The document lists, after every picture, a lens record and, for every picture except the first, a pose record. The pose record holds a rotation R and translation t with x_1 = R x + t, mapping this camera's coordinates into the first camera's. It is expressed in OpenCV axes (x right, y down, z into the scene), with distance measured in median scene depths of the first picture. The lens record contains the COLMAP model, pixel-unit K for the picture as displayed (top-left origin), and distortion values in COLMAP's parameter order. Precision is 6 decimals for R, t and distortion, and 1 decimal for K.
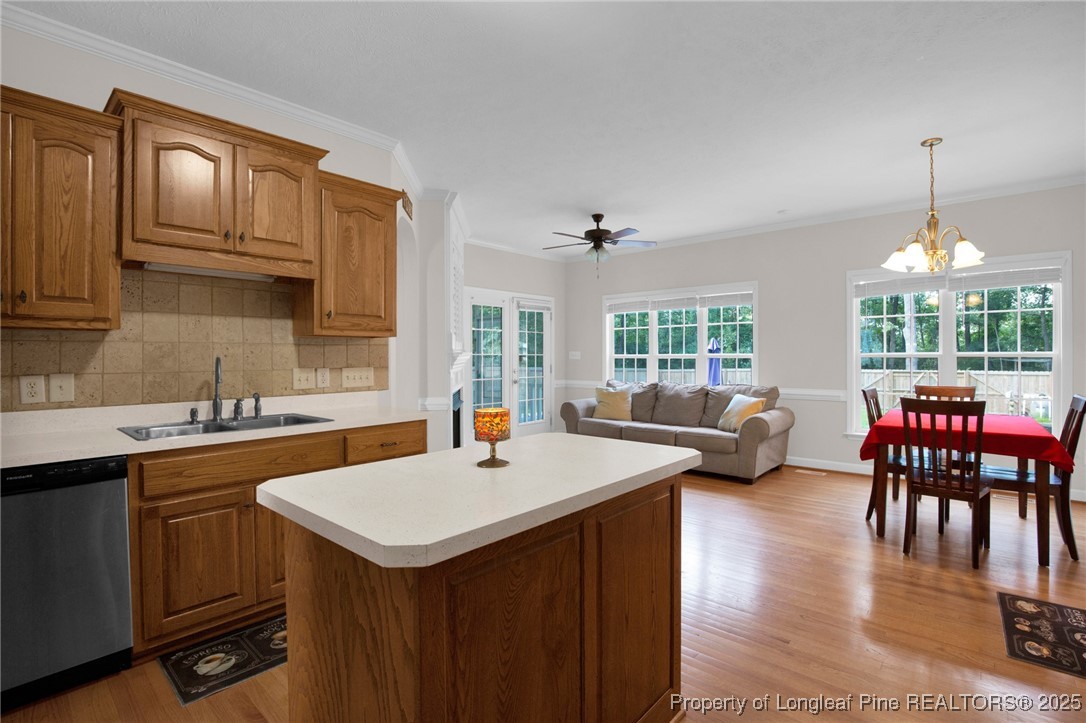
lens RADIAL K [[506.6, 0, 544.7], [0, 506.6, 355.6], [0, 0, 1]] dist [-0.027786, 0.000138]
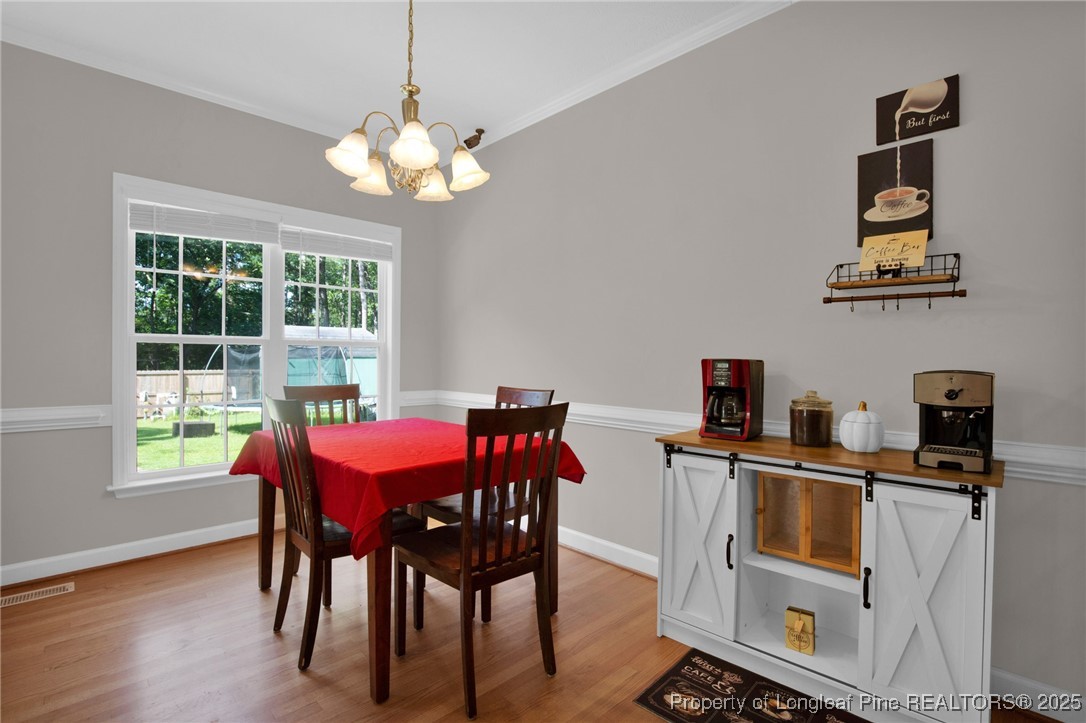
lens RADIAL K [[517.0, 0, 549.4], [0, 517.0, 360.2], [0, 0, 1]] dist [-0.030277, -0.000241]
pose [[0.076973, -0.002954, 0.997029, 0.127740], [-0.003700, 0.999988, 0.003248, 0.019417], [-0.997026, -0.003939, 0.076961, 0.521038]]
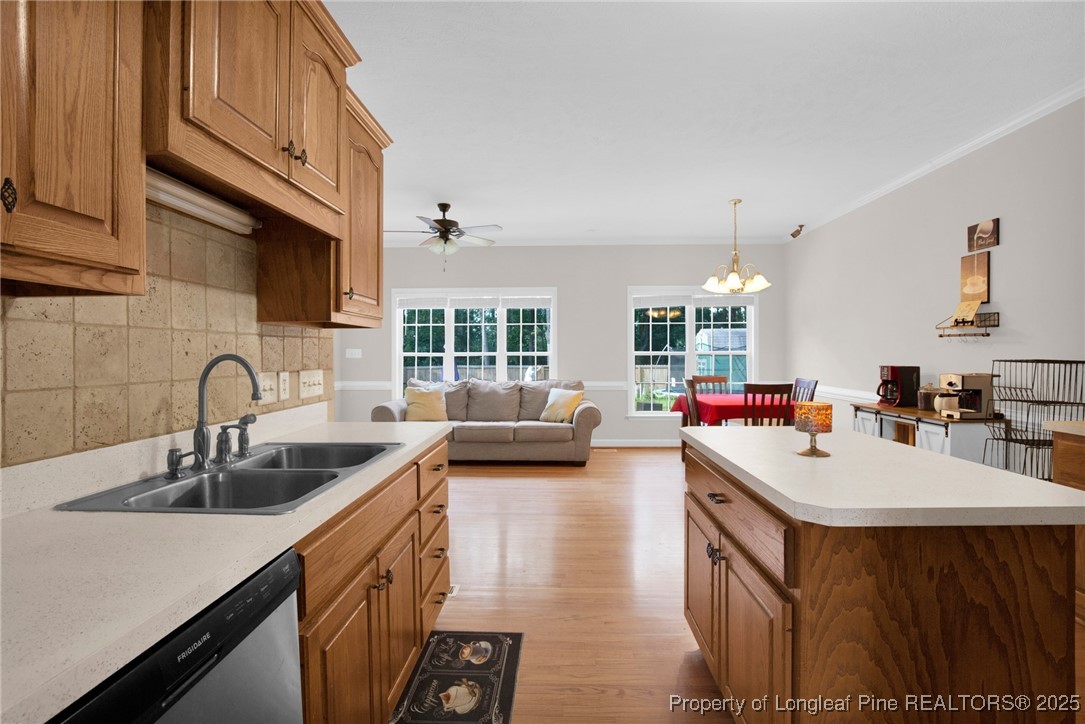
lens RADIAL K [[506.2, 0, 544.2], [0, 506.2, 356.1], [0, 0, 1]] dist [-0.027786, 0.000138]
pose [[0.774359, -0.003470, 0.632737, -0.353131], [0.001009, 0.999990, 0.004249, 0.001269], [-0.632746, -0.002651, 0.774355, 0.158999]]
